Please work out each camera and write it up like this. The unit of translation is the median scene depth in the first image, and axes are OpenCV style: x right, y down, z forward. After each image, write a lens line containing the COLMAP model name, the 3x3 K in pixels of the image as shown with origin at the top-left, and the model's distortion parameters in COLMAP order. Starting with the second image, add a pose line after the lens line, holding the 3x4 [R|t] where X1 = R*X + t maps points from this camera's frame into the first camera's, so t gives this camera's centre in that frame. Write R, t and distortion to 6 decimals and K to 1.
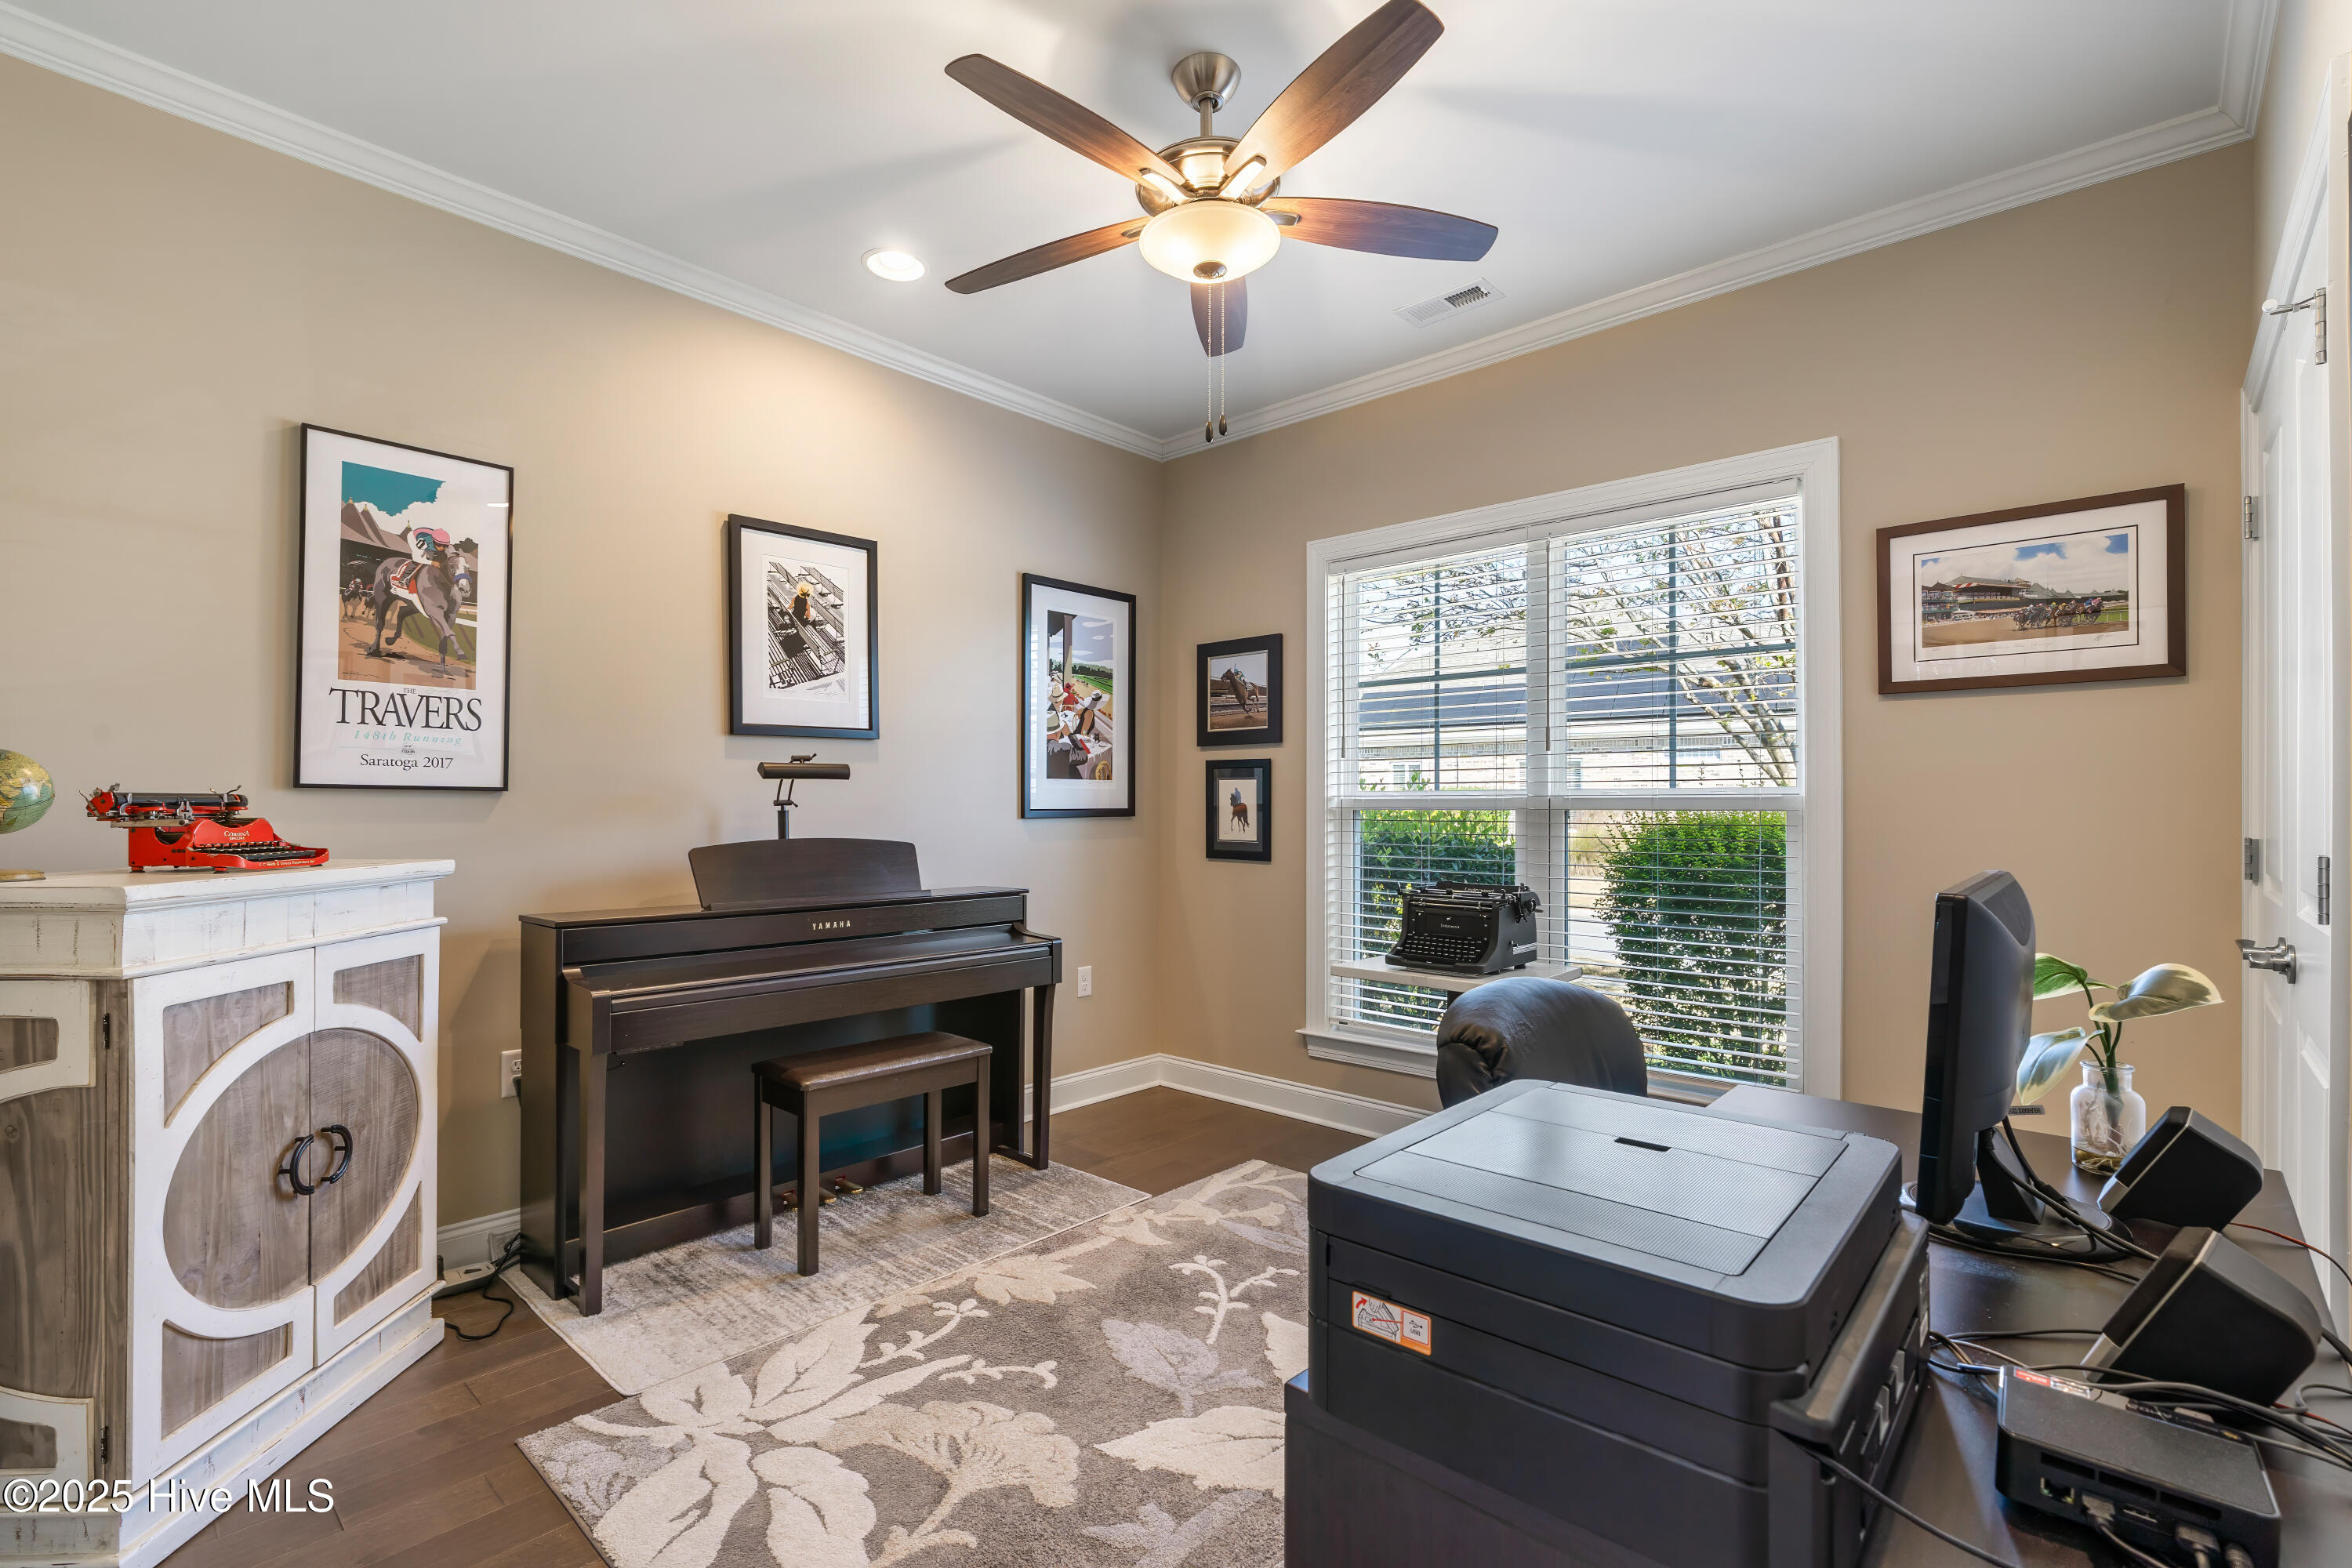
lens RADIAL K [[1070.1, 0, 1159.4], [0, 1070.1, 795.9], [0, 0, 1]] dist [-0.008326, 0.001451]
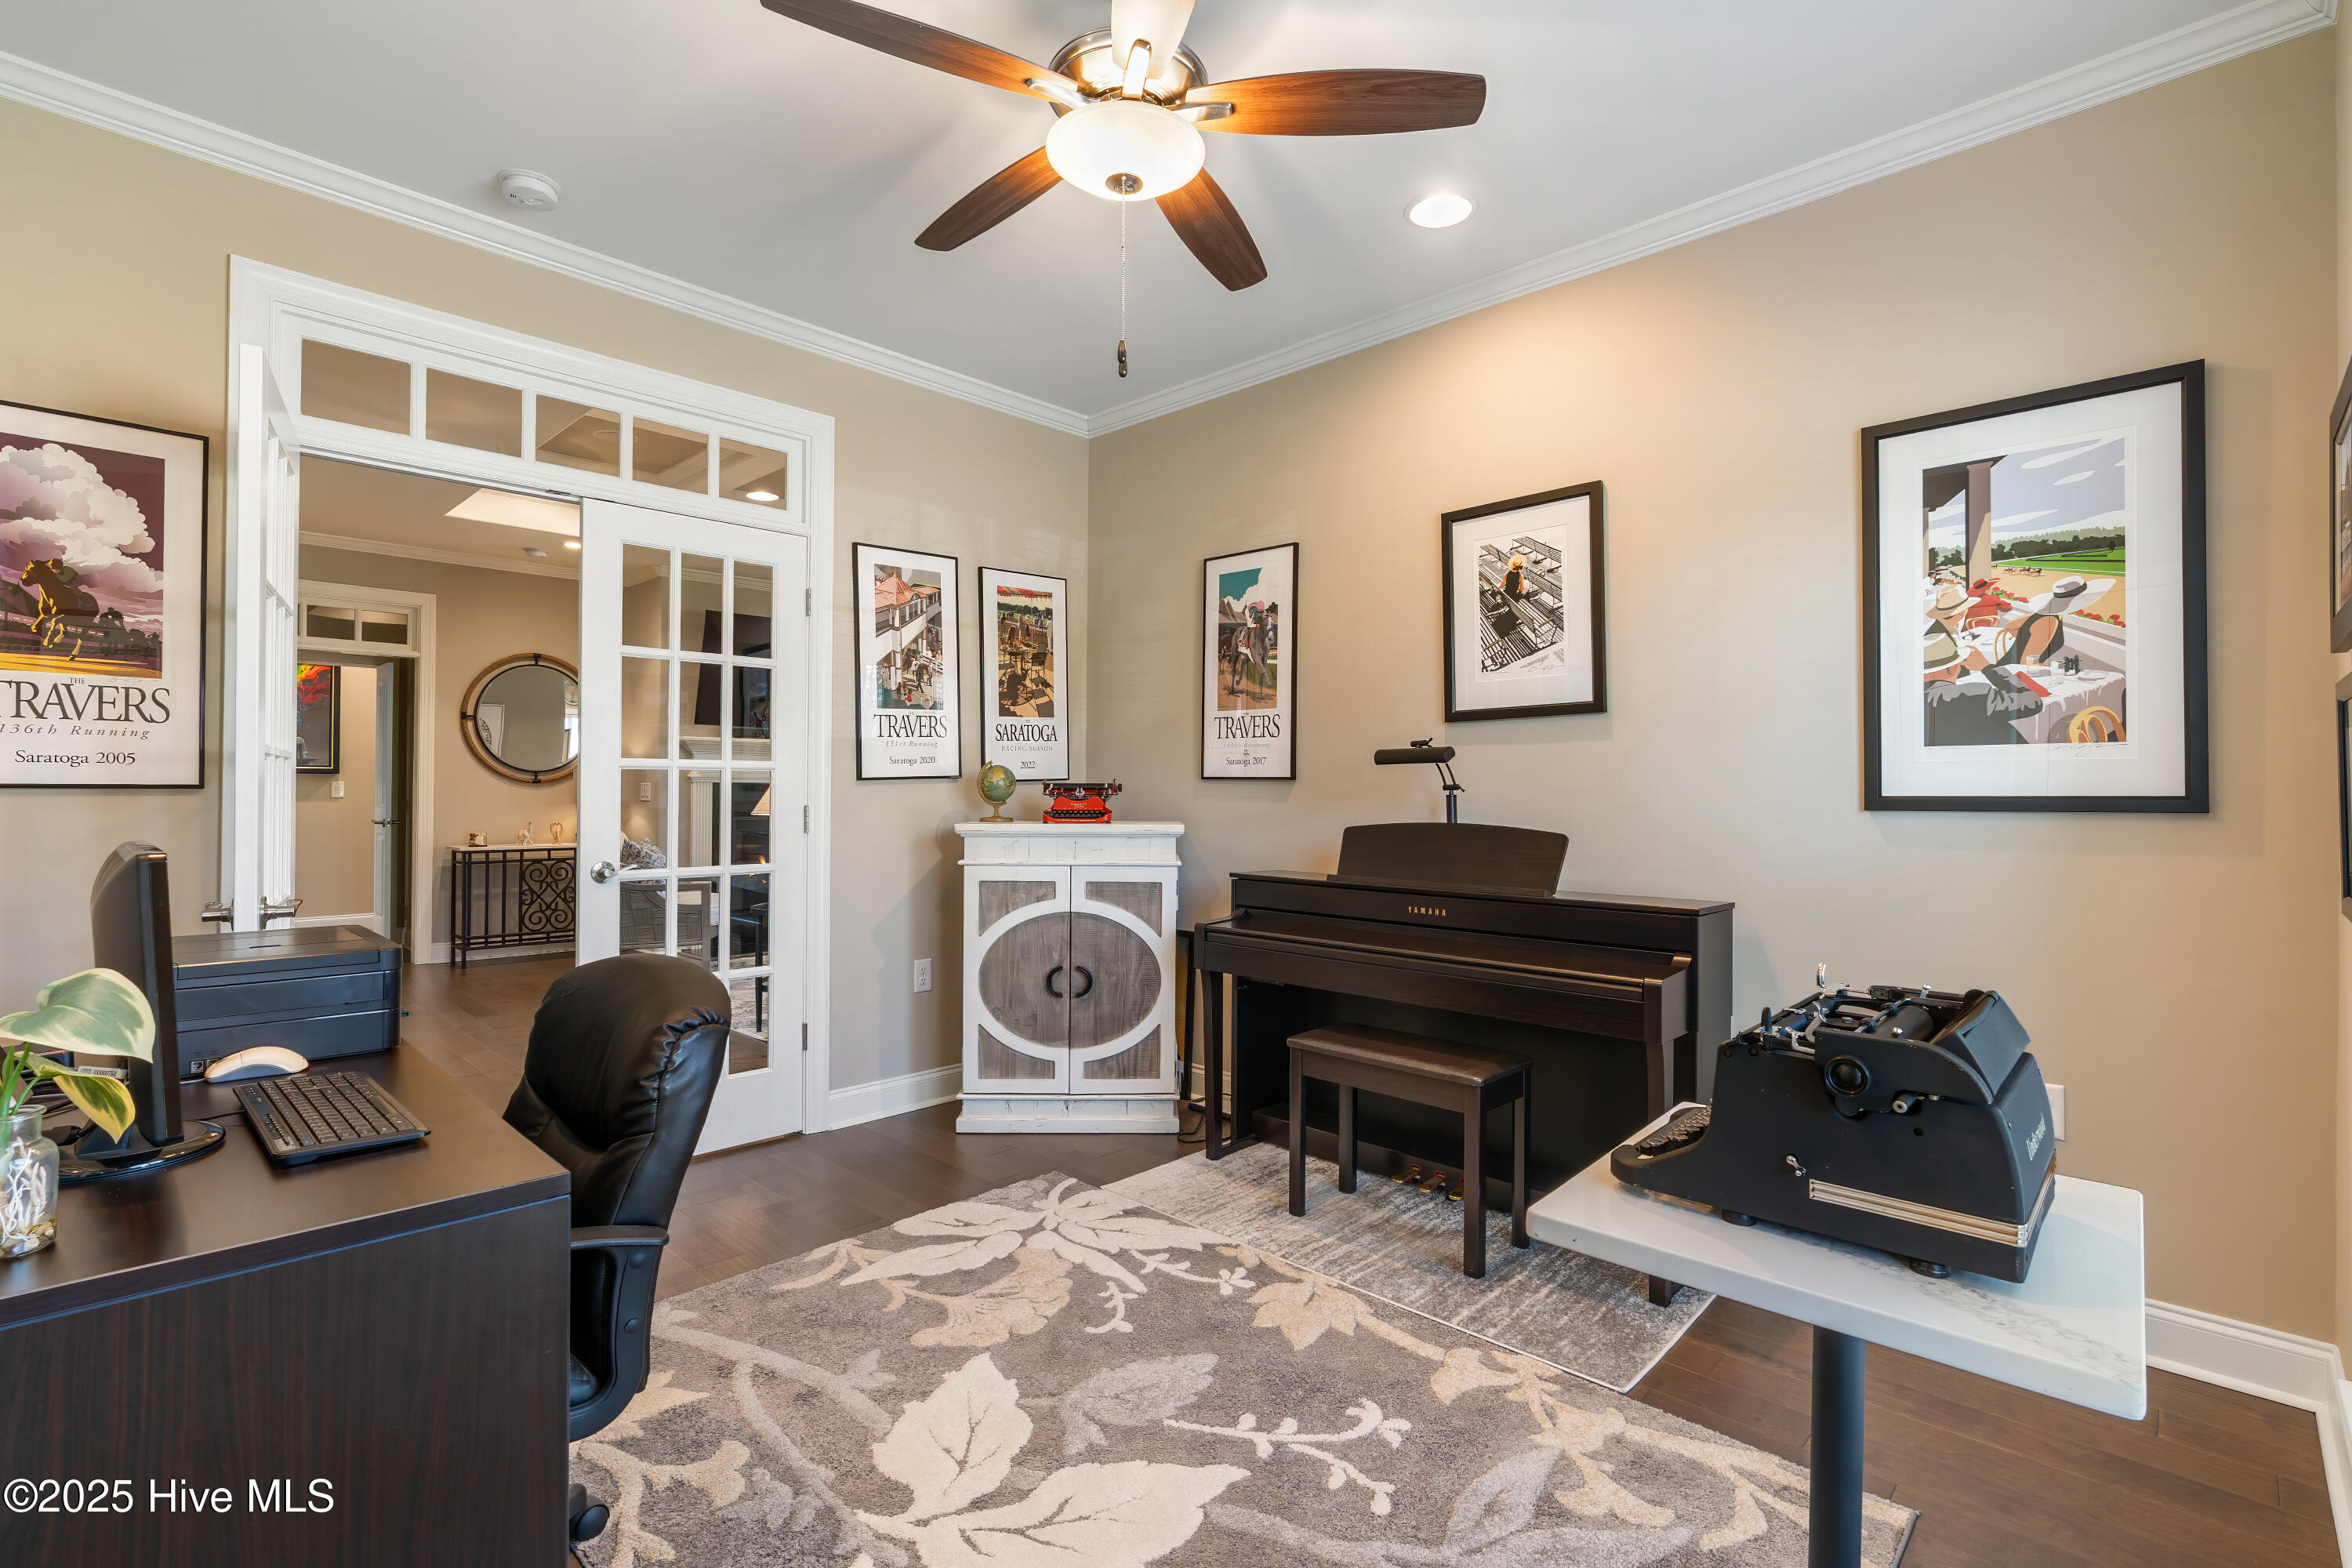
lens RADIAL K [[1070.1, 0, 1160.5], [0, 1070.1, 779.7], [0, 0, 1]] dist [-0.008326, 0.001451]
pose [[-0.026360, -0.013359, -0.999563, 0.727737], [0.004681, 0.999898, -0.013486, 0.012708], [0.999642, -0.005035, -0.026295, 0.827022]]
